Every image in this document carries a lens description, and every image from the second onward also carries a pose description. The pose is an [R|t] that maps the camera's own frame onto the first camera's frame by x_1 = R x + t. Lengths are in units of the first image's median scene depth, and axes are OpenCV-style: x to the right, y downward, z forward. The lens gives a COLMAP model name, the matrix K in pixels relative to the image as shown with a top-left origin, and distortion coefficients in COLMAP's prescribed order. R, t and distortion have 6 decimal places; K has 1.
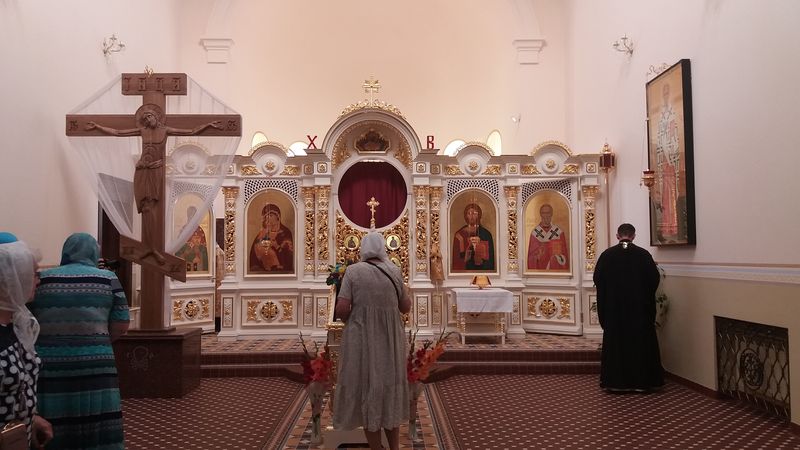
lens RADIAL K [[634.9, 0, 400.0], [0, 634.9, 225.0], [0, 0, 1]] dist [0.147814, -0.360767]
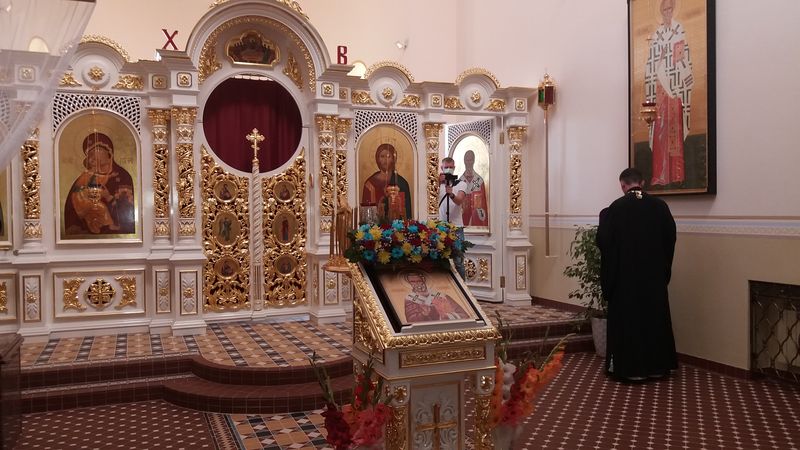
lens RADIAL K [[634.9, 0, 400.0], [0, 634.9, 225.0], [0, 0, 1]] dist [0.147814, -0.360767]
pose [[0.935229, -0.011620, 0.353852, -0.147698], [-0.012510, 0.997753, 0.065829, 0.014706], [-0.353821, -0.065991, 0.932982, 0.267547]]
